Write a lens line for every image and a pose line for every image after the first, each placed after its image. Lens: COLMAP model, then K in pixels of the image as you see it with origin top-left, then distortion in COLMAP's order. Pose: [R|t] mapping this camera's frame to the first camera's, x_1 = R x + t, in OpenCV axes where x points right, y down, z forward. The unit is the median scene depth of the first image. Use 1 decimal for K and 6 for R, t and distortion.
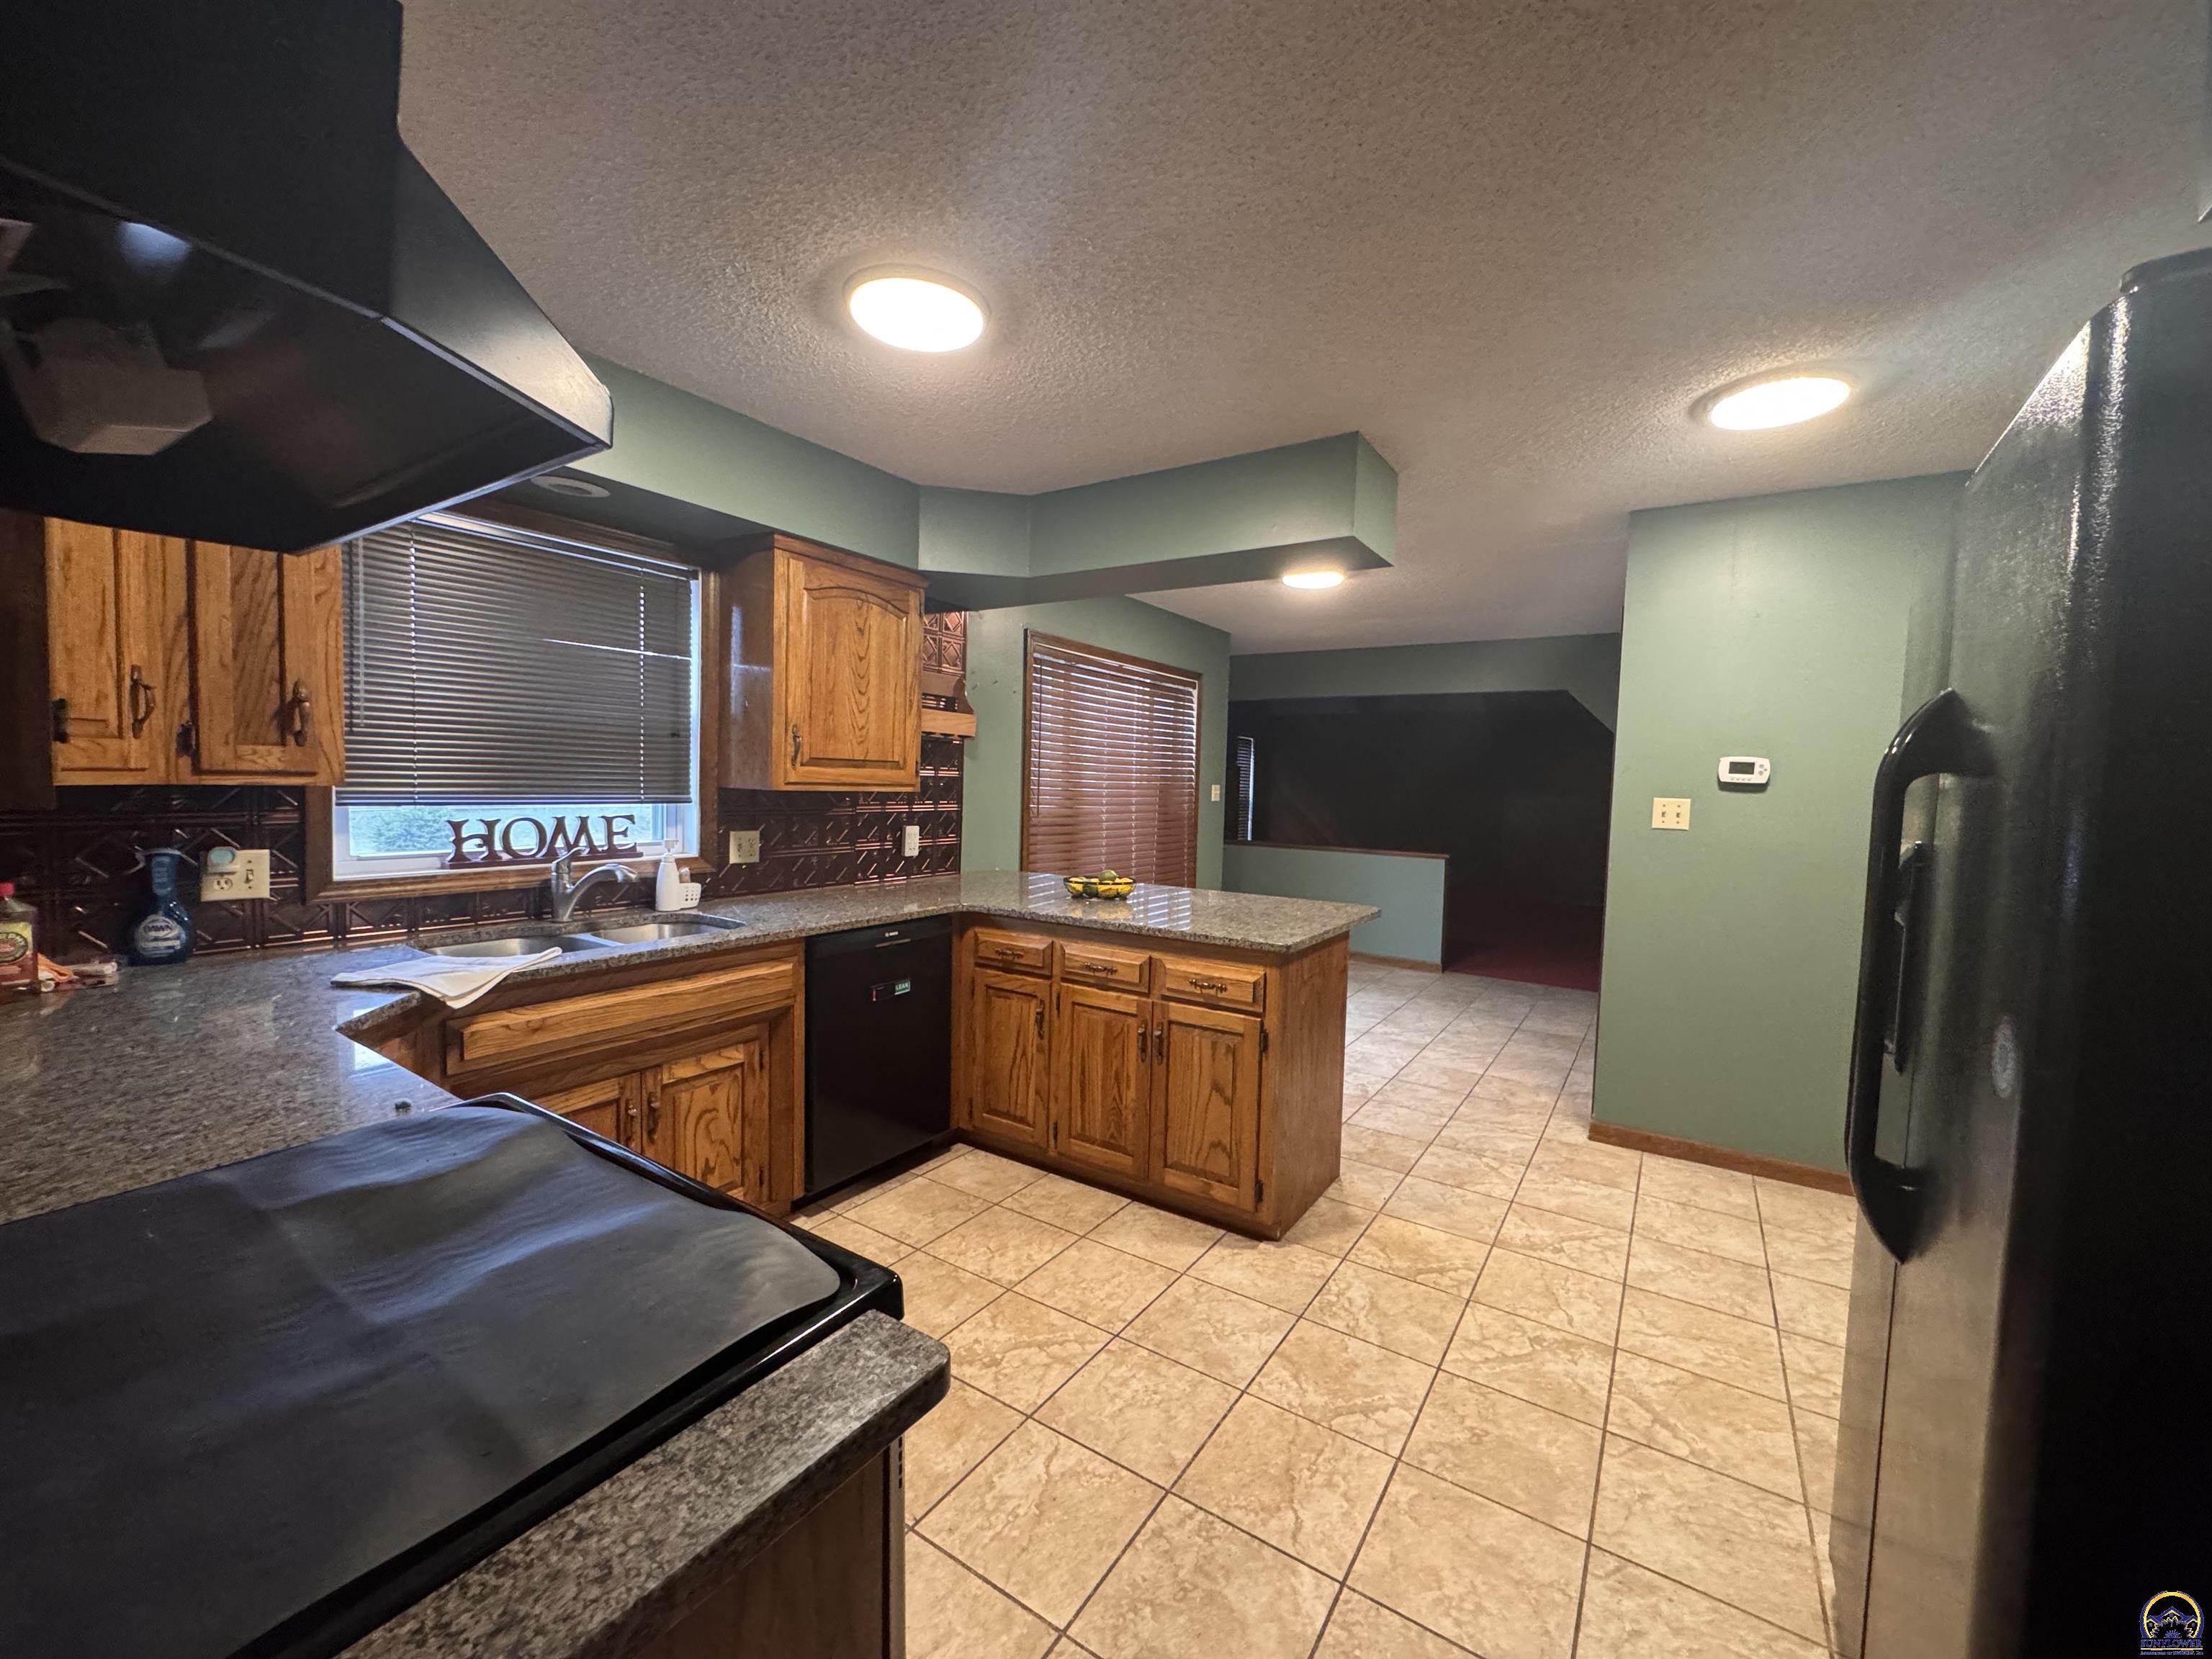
lens RADIAL K [[878.7, 0, 1105.9], [0, 878.7, 825.4], [0, 0, 1]] dist [-0.002119, -0.000129]
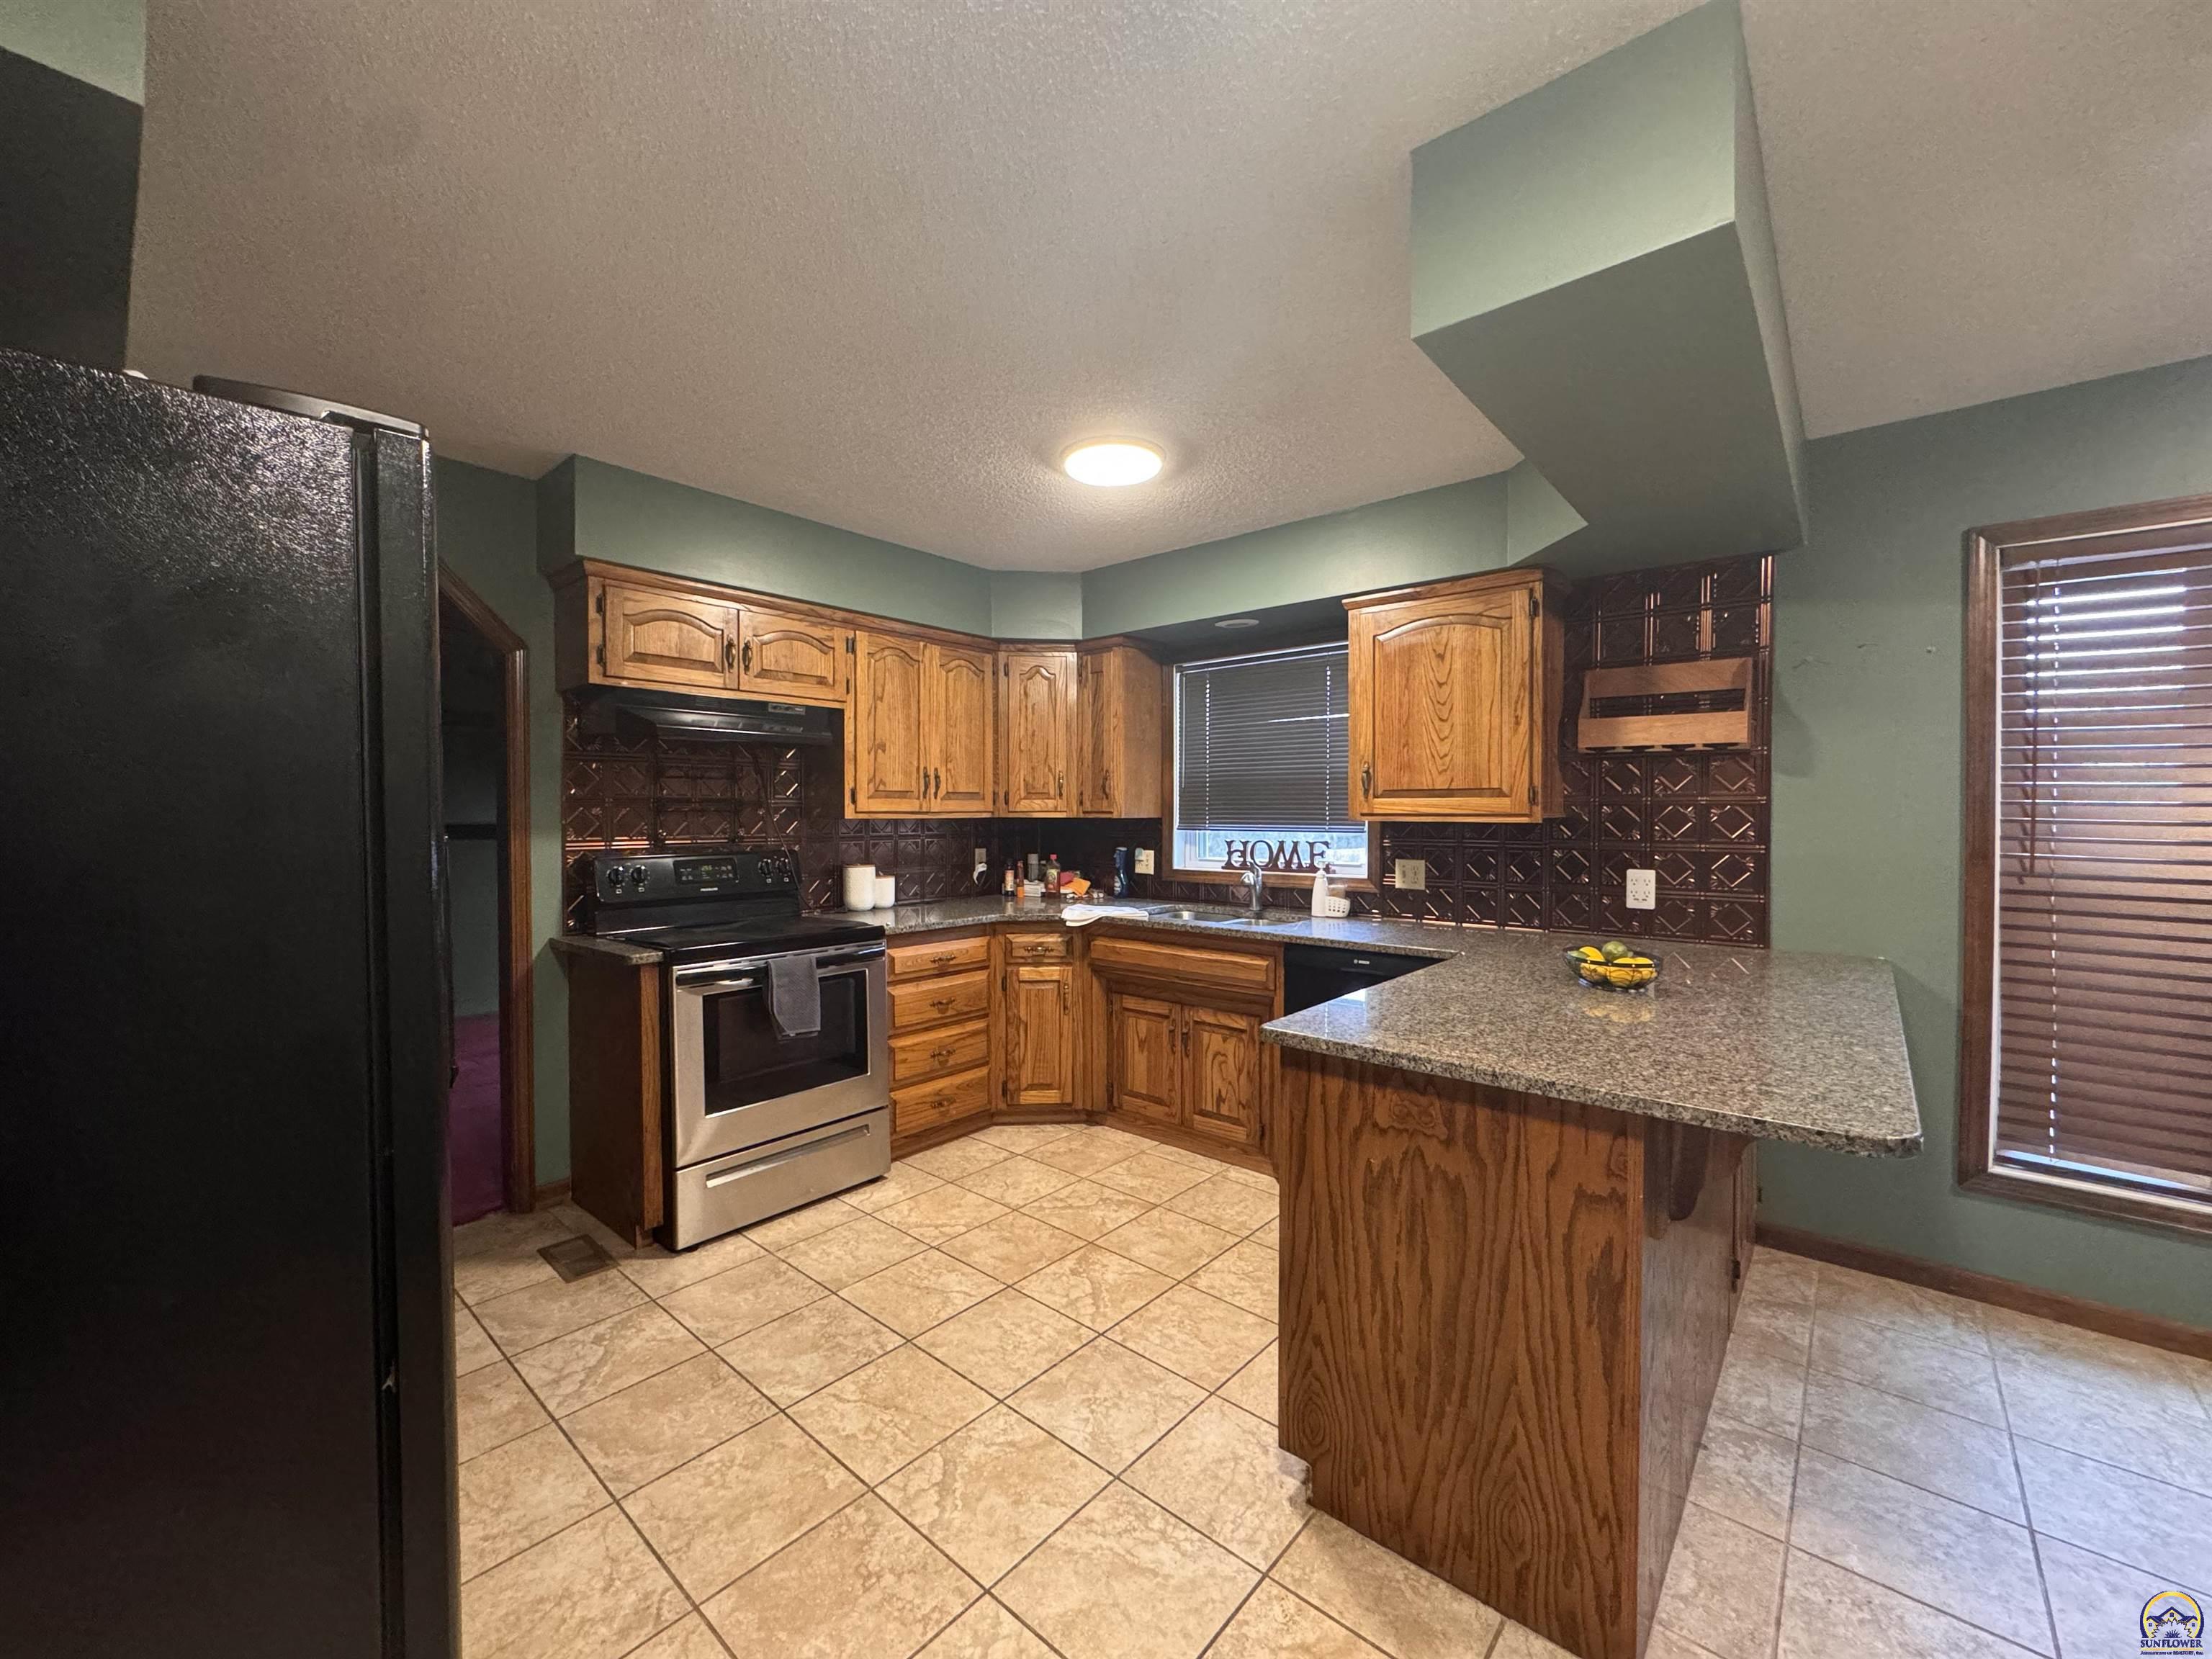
lens RADIAL K [[878.7, 0, 1105.9], [0, 878.7, 825.4], [0, 0, 1]] dist [-0.002119, -0.000129]
pose [[-0.127760, -0.013132, -0.991718, 0.858067], [-0.055944, 0.998416, -0.006013, -0.010091], [0.990226, 0.054712, -0.128292, 0.907068]]
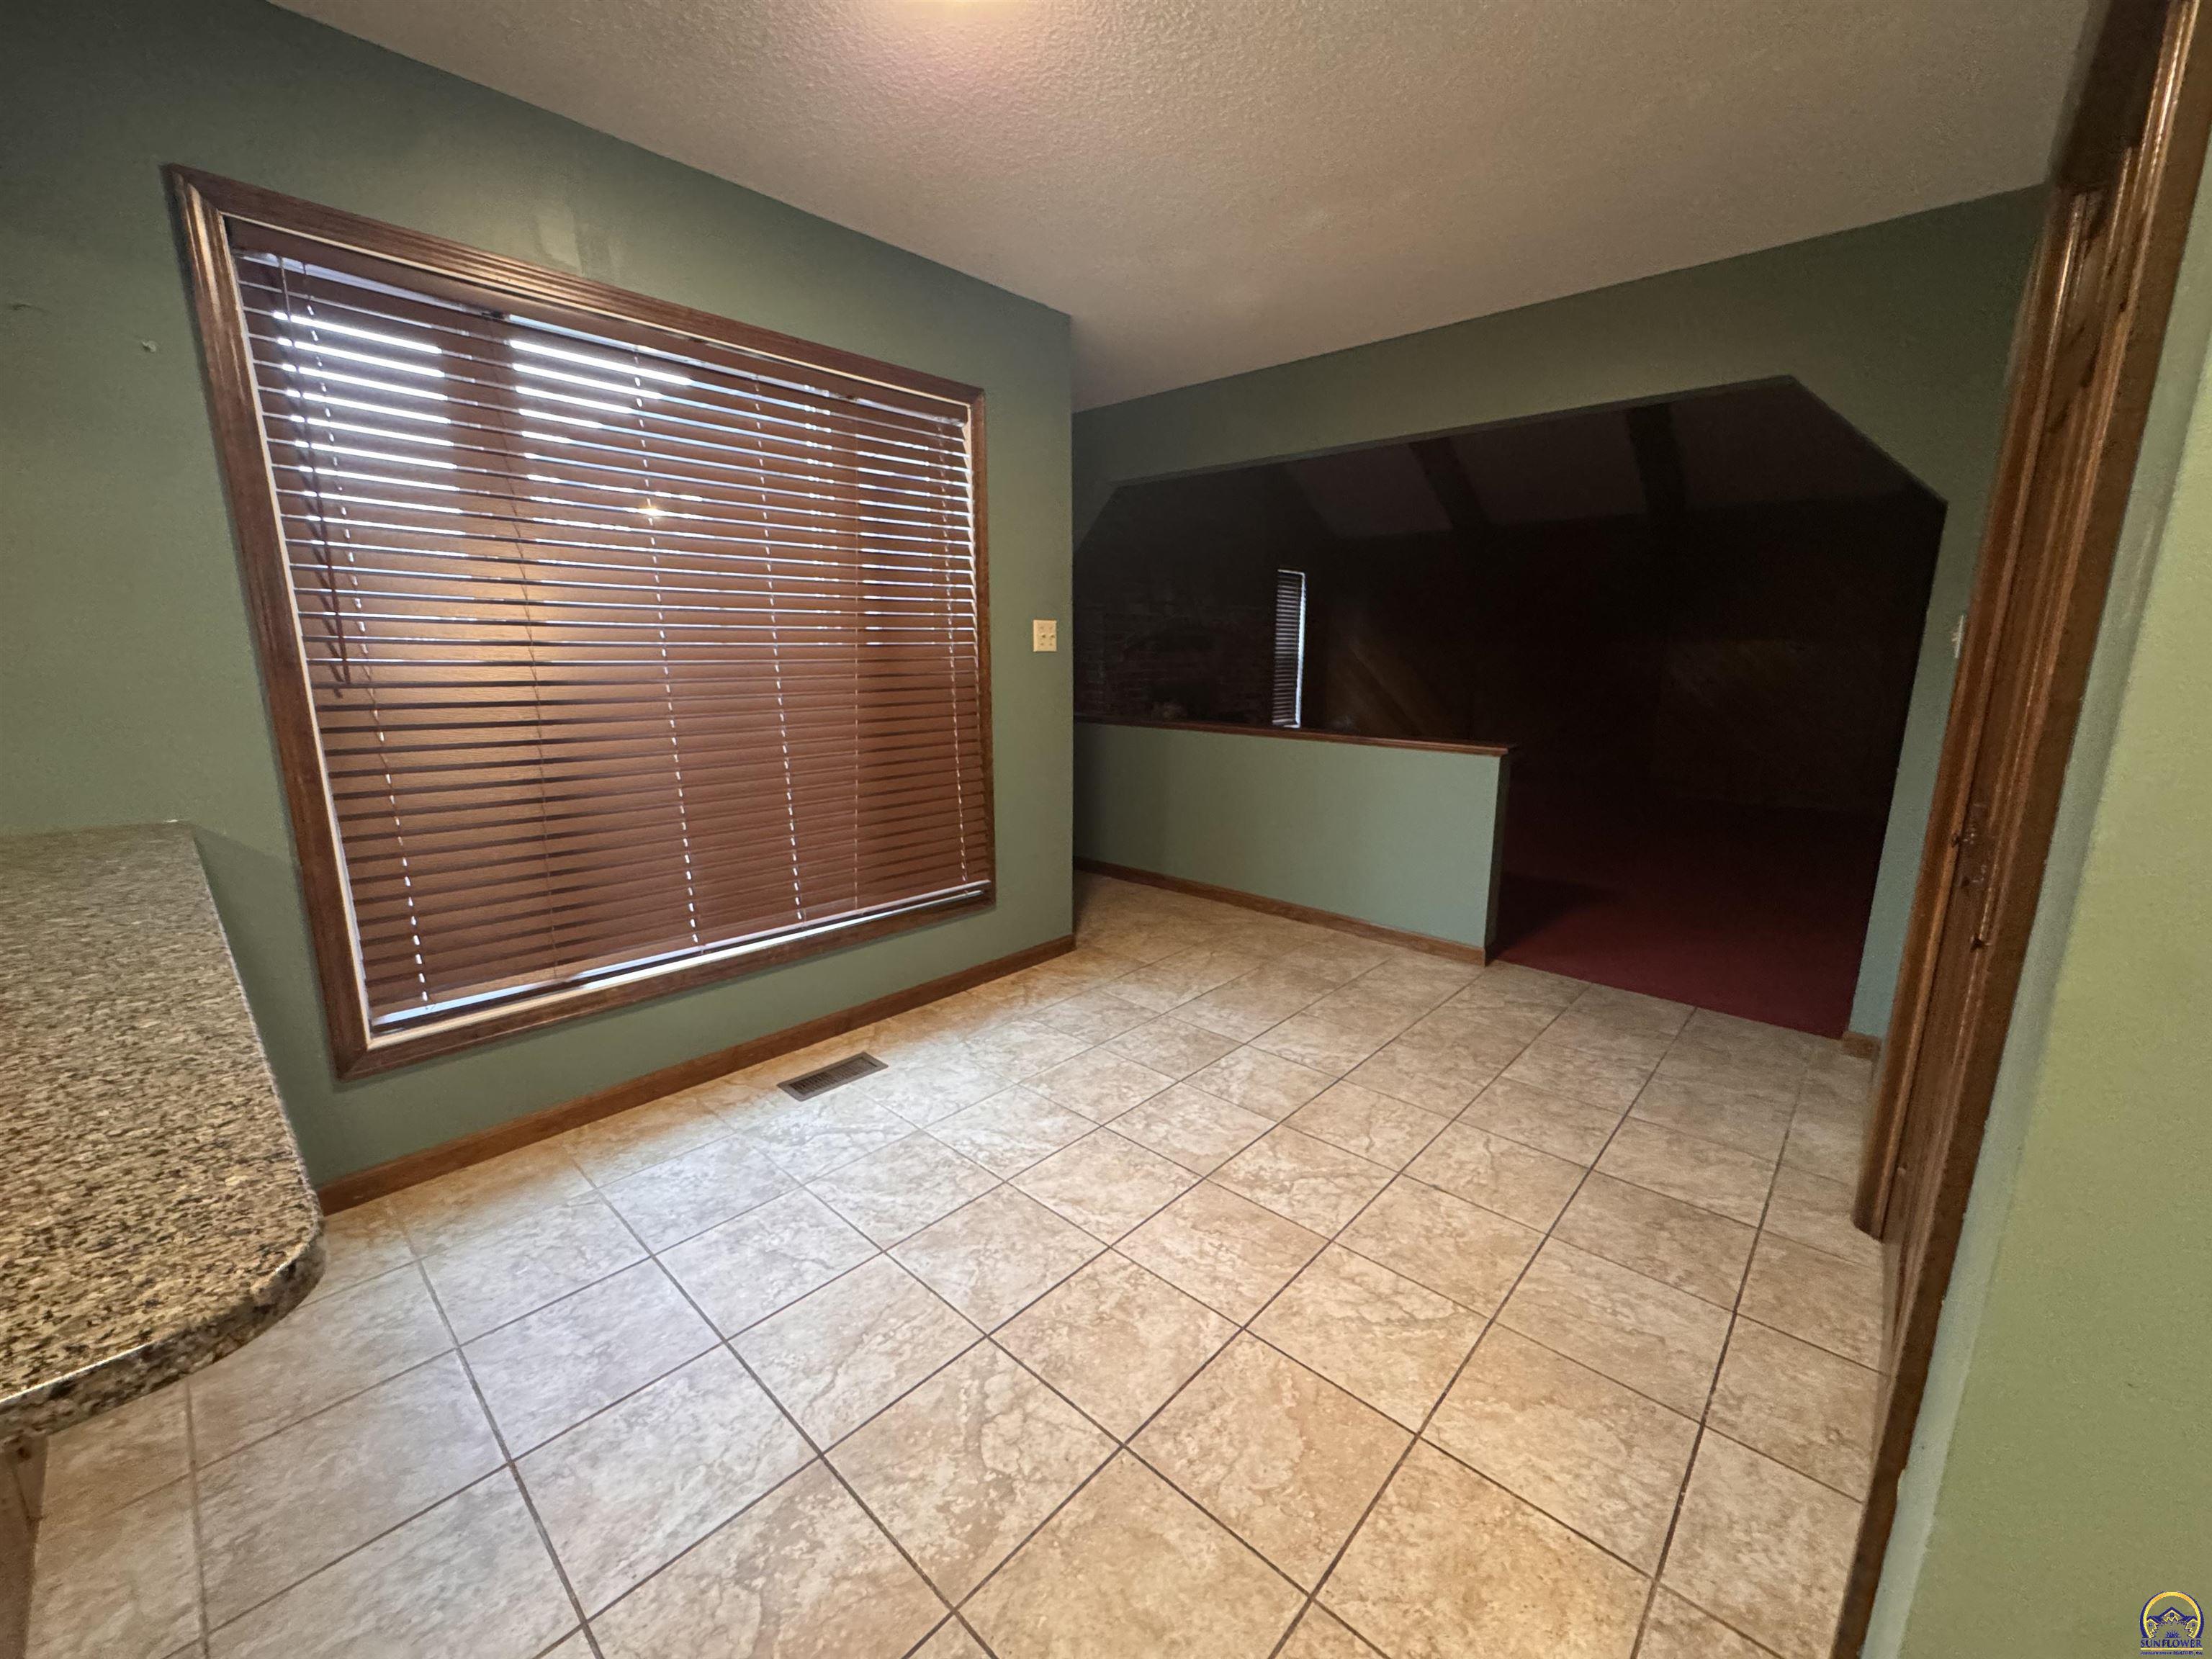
lens RADIAL K [[878.7, 0, 1105.9], [0, 878.7, 825.4], [0, 0, 1]] dist [-0.002119, -0.000129]
pose [[0.987495, 0.006947, -0.157500, 0.583221], [0.016187, 0.989281, 0.145122, 0.001217], [0.156820, -0.145857, 0.976797, 1.104223]]
